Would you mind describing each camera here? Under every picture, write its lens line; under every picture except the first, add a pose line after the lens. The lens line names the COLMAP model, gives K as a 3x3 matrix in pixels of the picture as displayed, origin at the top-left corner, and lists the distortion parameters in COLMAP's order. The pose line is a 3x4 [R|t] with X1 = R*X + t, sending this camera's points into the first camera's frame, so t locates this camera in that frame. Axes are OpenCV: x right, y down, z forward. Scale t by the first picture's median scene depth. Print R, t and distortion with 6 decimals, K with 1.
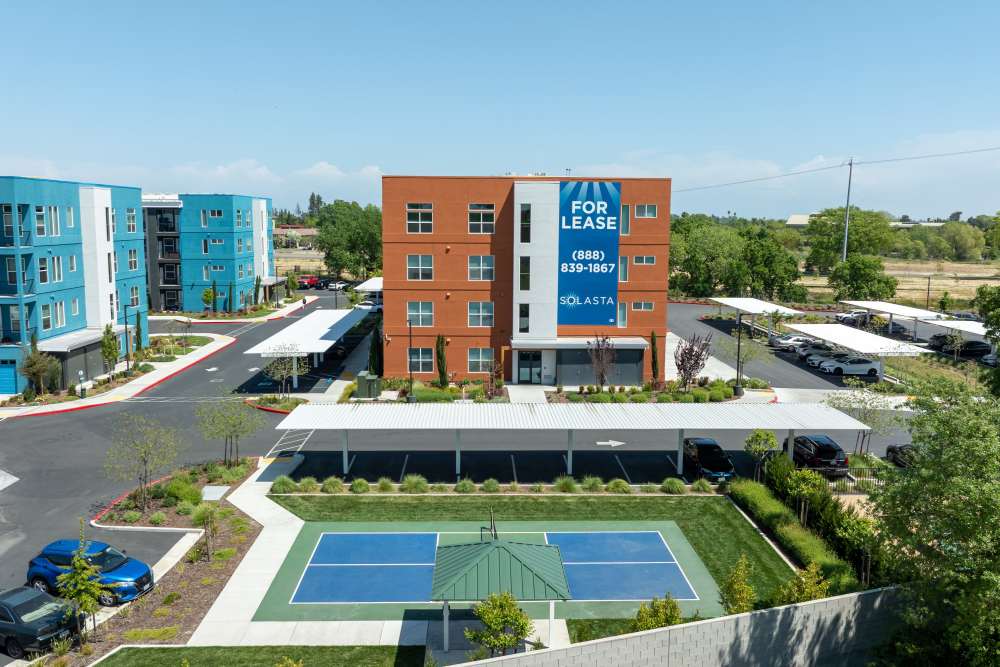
lens RADIAL K [[872.5, 0, 499.9], [0, 872.5, 332.3], [0, 0, 1]] dist [0.017605, 0.004832]
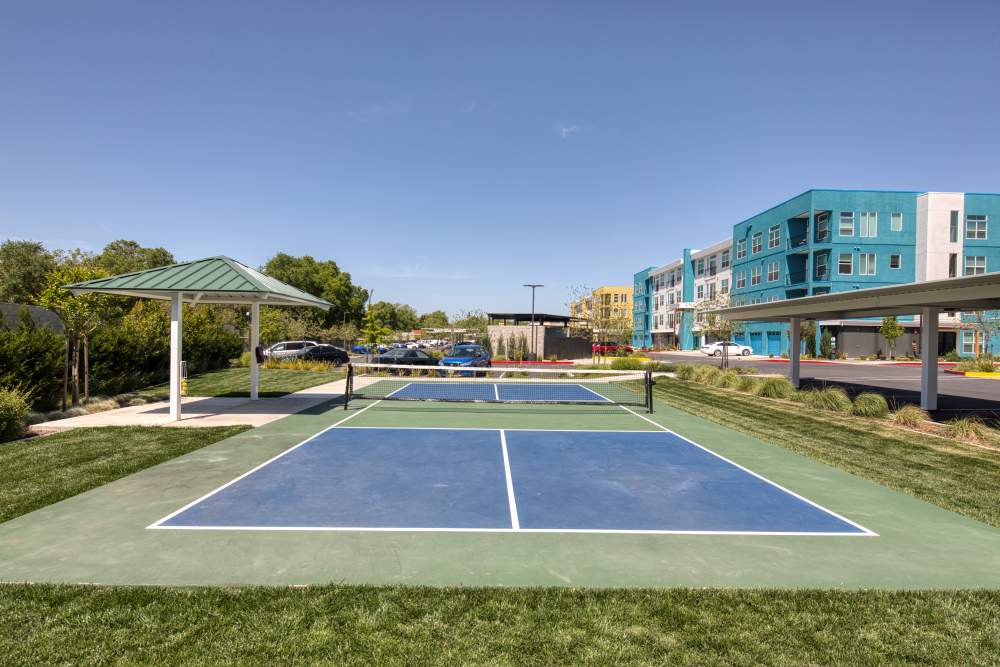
lens RADIAL K [[487.5, 0, 501.7], [0, 487.5, 338.8], [0, 0, 1]] dist [0.004626, -0.001358]
pose [[0.004737, -0.002745, -0.999985, 0.163953], [-0.142104, 0.989846, -0.003391, 0.105392], [0.989840, 0.142118, 0.004299, 0.537674]]
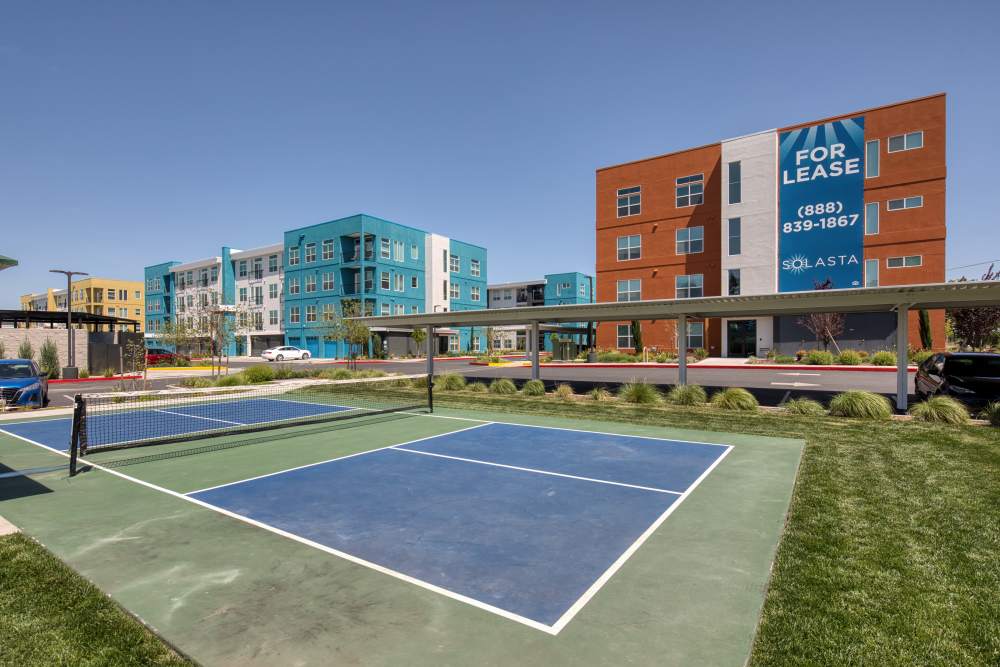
lens RADIAL K [[487.5, 0, 497.8], [0, 487.5, 343.8], [0, 0, 1]] dist [0.004626, -0.001358]
pose [[0.818324, -0.009177, -0.574685, 0.117683], [-0.065702, 0.991825, -0.109395, 0.116611], [0.570990, 0.127279, 0.811030, 0.448825]]
